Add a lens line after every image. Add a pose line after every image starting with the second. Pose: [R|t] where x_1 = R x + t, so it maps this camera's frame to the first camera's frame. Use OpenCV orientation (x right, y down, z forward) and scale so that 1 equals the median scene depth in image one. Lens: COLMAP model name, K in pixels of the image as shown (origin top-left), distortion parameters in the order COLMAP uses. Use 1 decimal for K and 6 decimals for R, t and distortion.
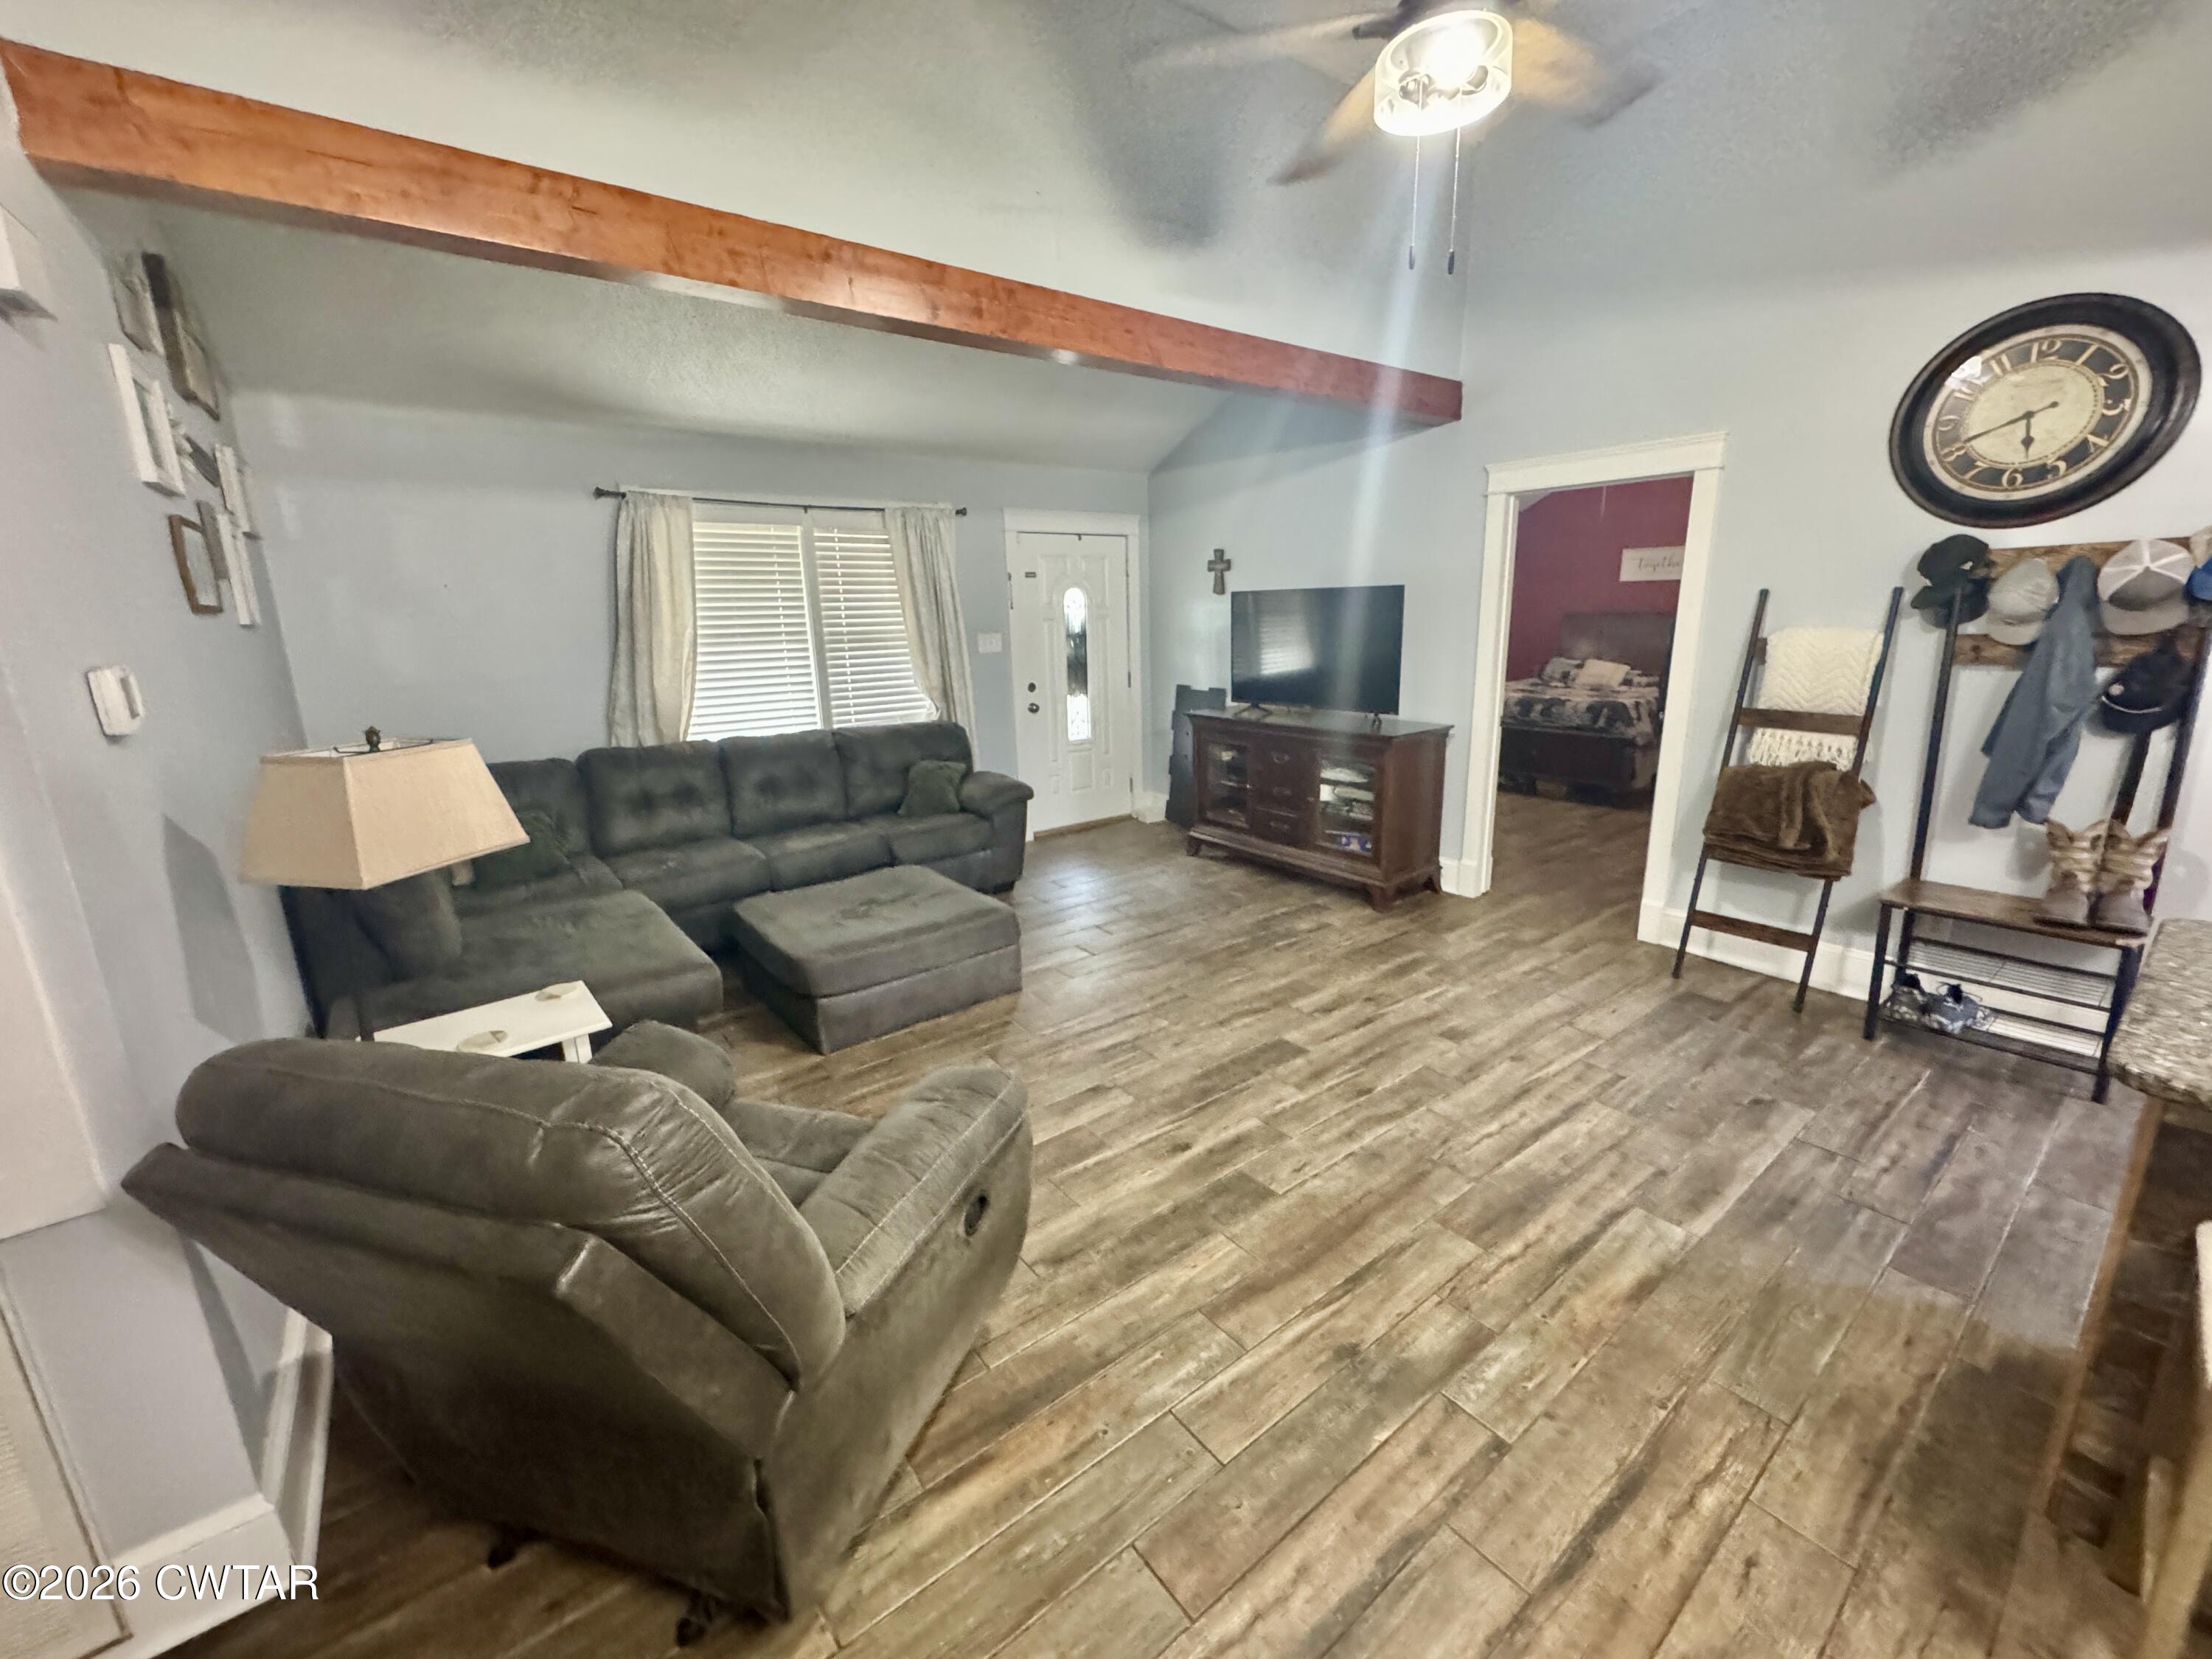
lens RADIAL K [[884.7, 0, 1105.5], [0, 884.7, 820.1], [0, 0, 1]] dist [-0.003351, 0.000509]
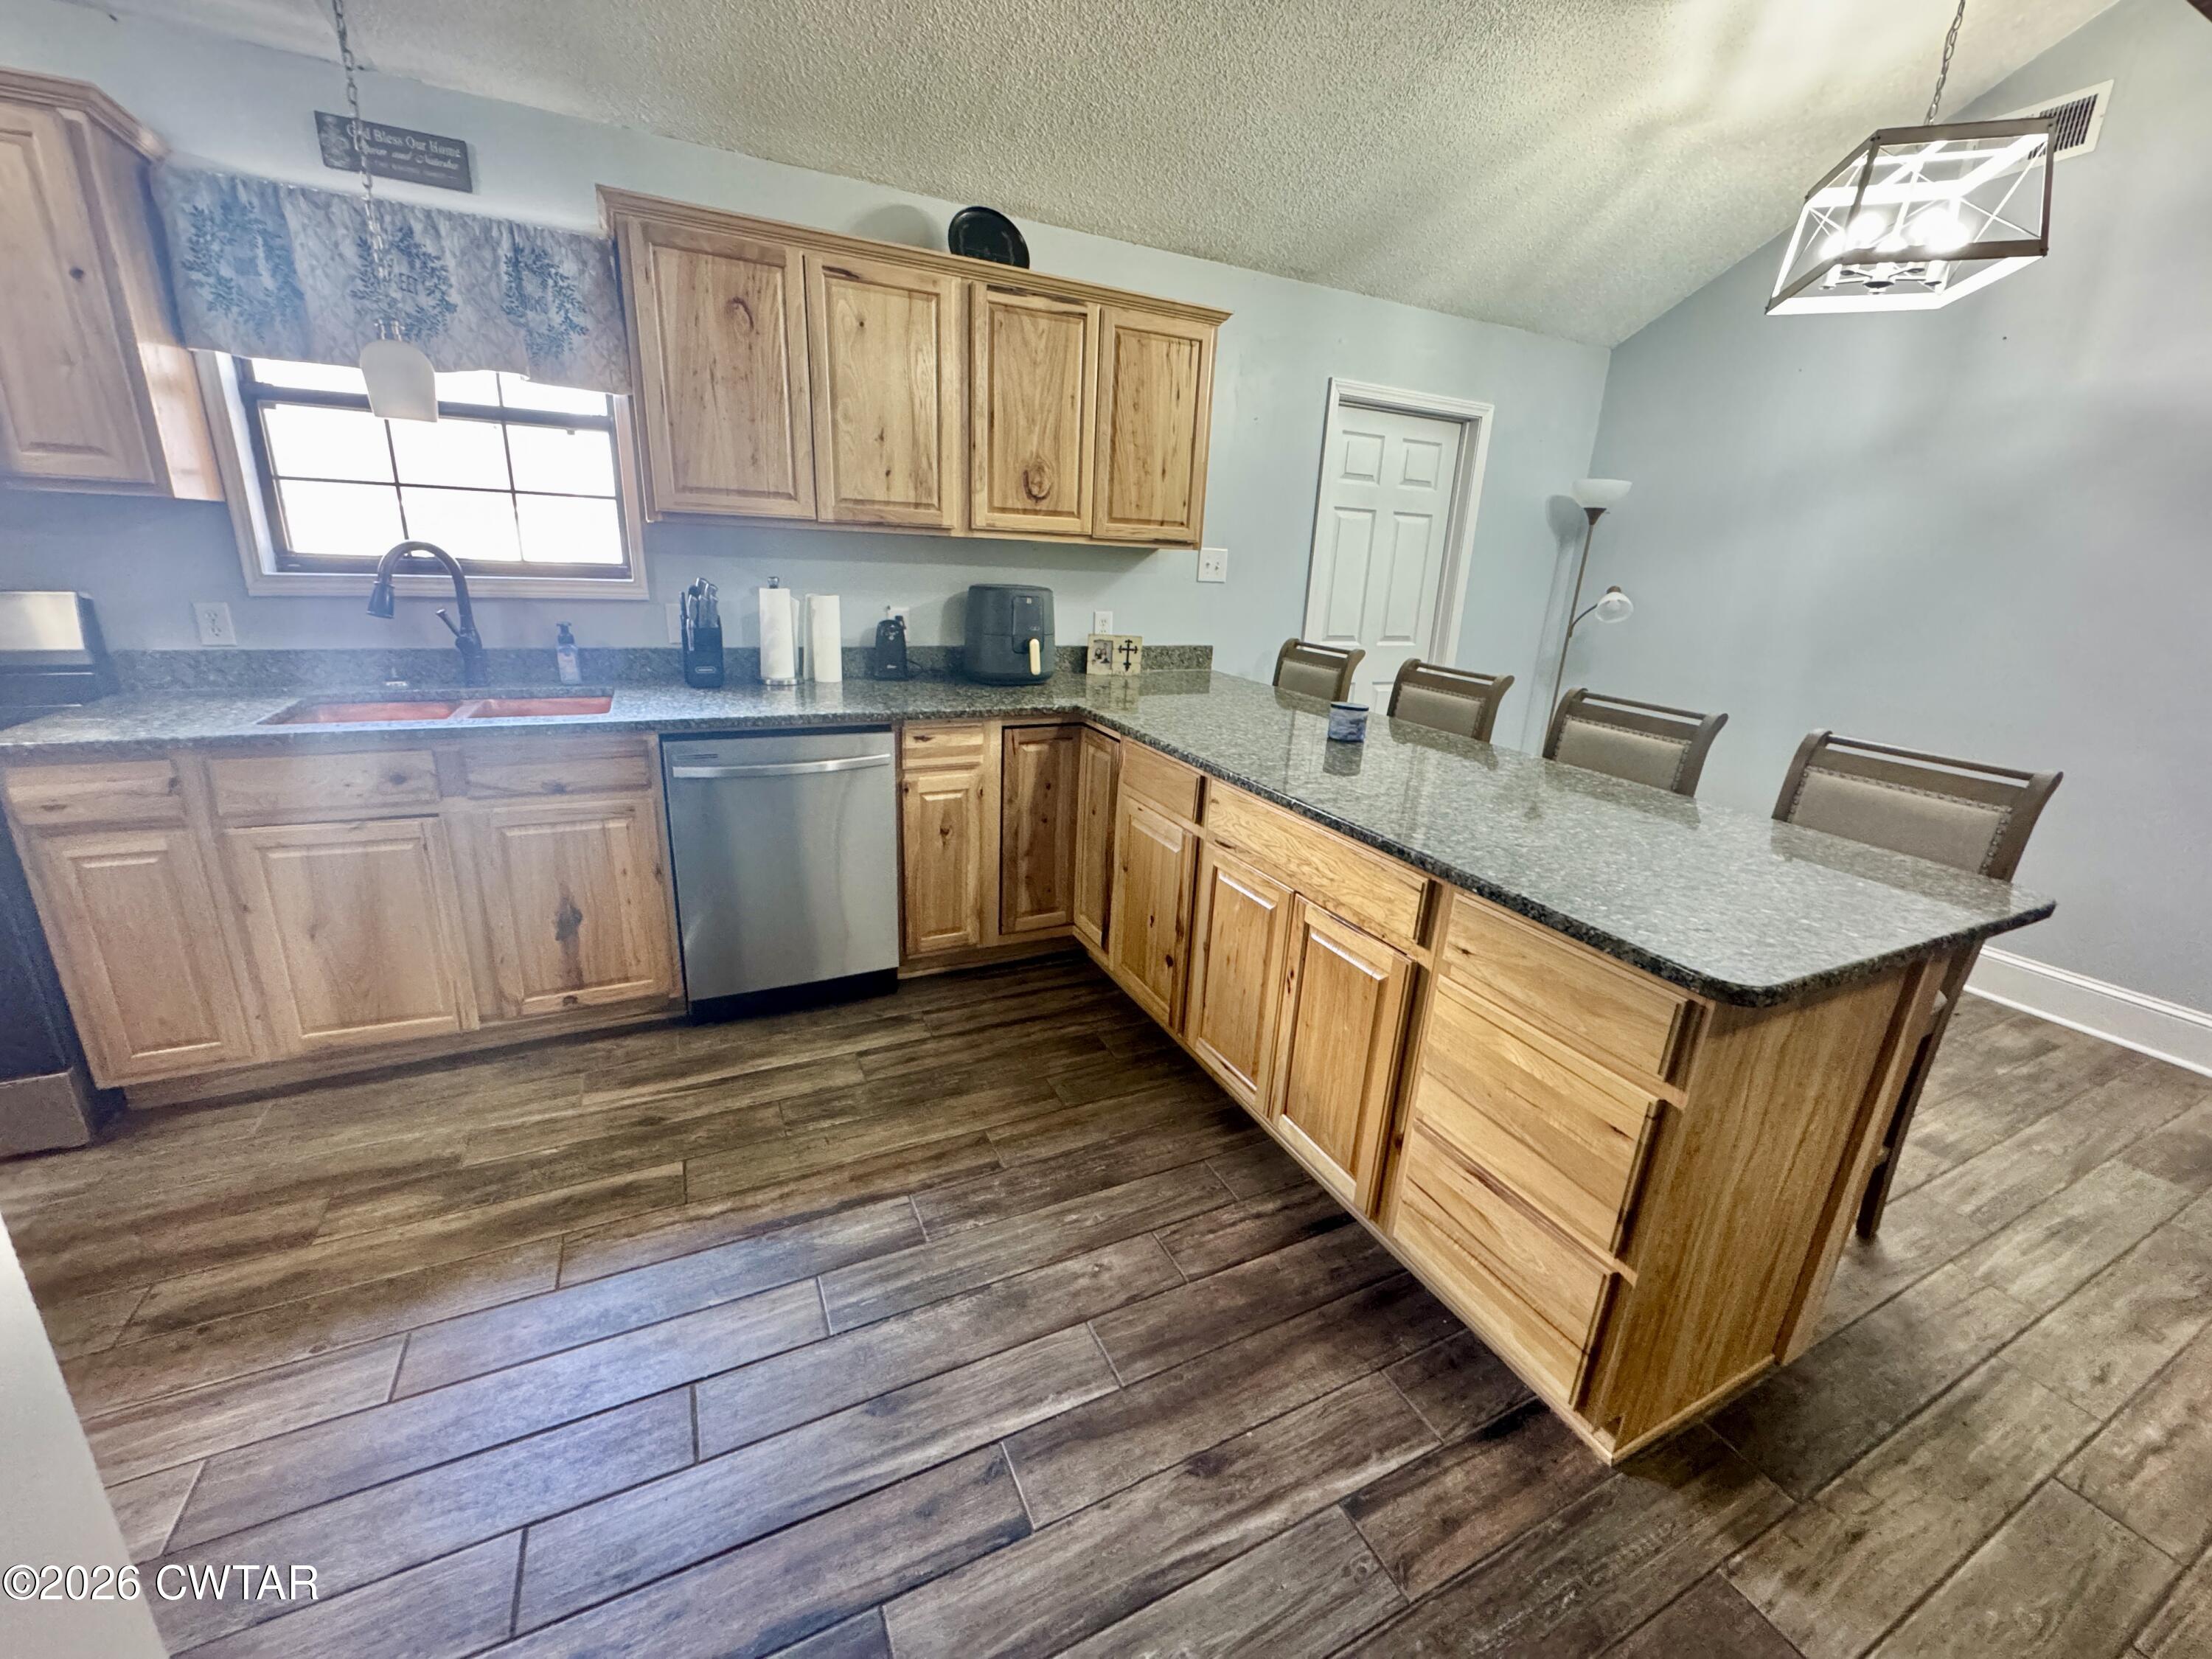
lens RADIAL K [[884.7, 0, 1104.2], [0, 884.7, 819.2], [0, 0, 1]] dist [-0.003351, 0.000509]
pose [[-0.980406, -0.081001, 0.179564, 0.833040], [0.020549, 0.864521, 0.502177, -0.173475], [-0.195913, 0.496027, -0.845917, 0.836347]]
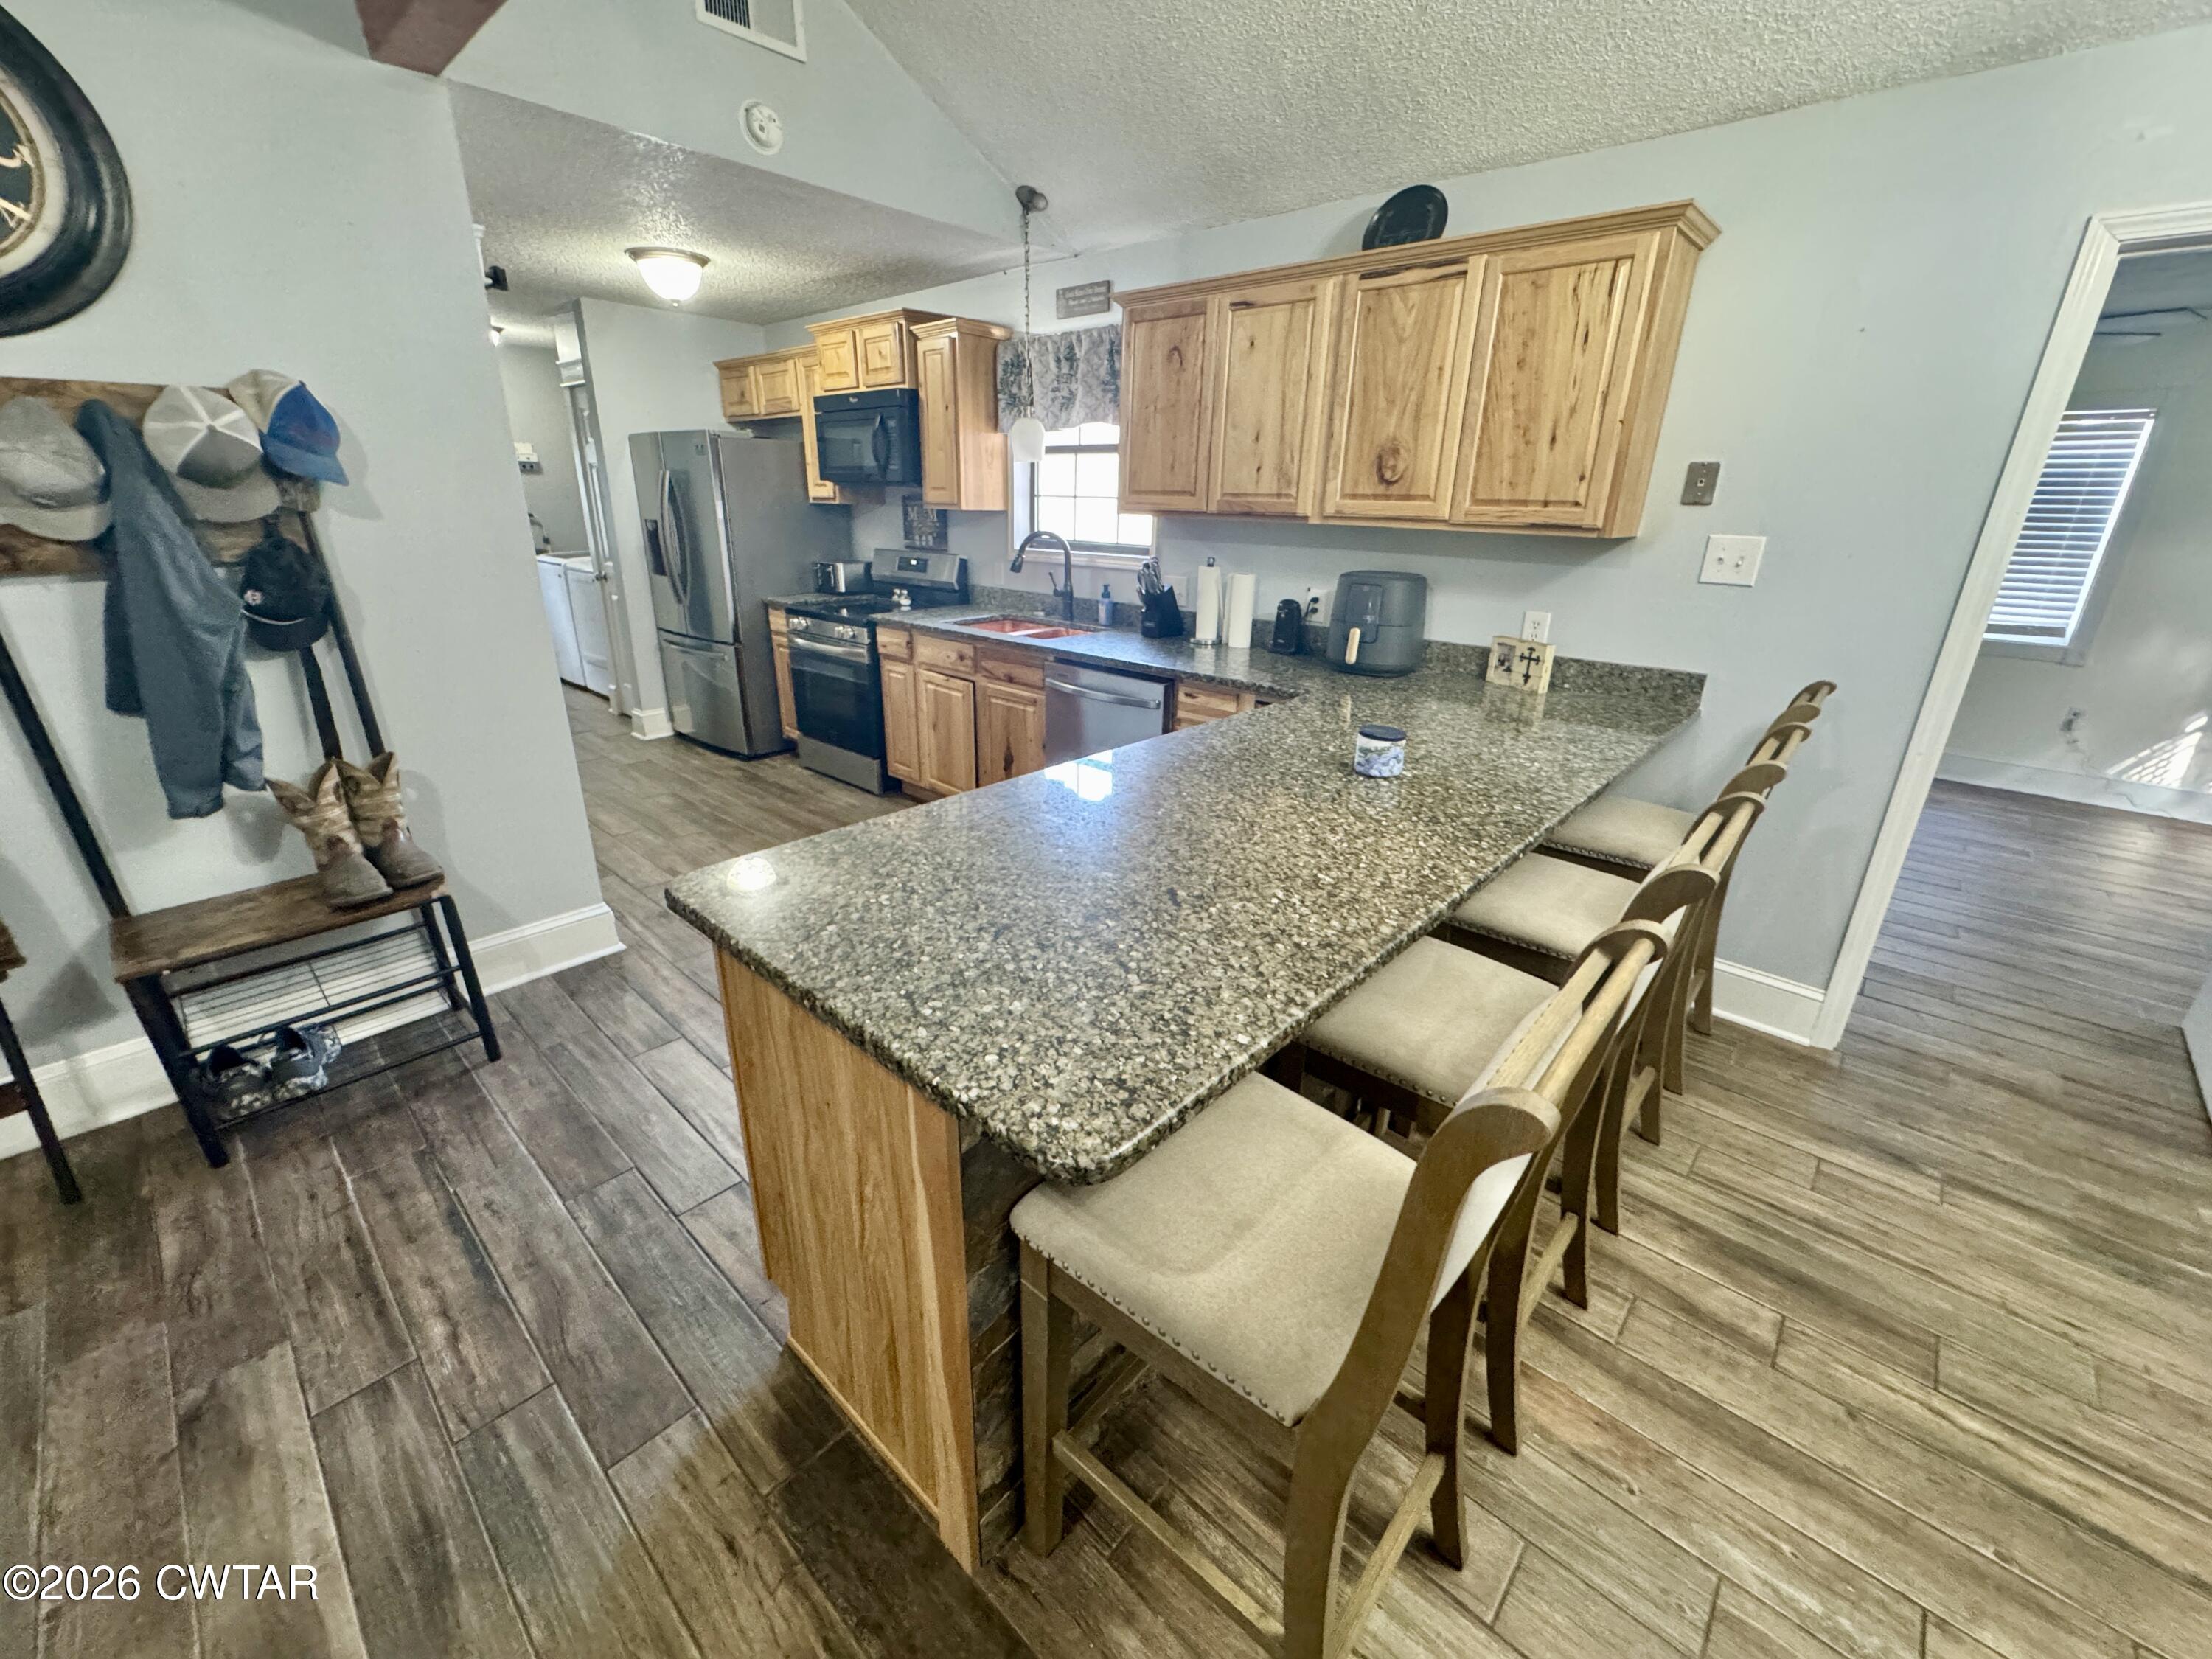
lens RADIAL K [[884.7, 0, 1098.7], [0, 884.7, 818.8], [0, 0, 1]] dist [-0.003351, 0.000509]
pose [[-0.172697, -0.322306, 0.930749, 0.223892], [0.216203, 0.909498, 0.355063, -0.074692], [-0.960954, 0.262549, -0.087384, 0.360584]]
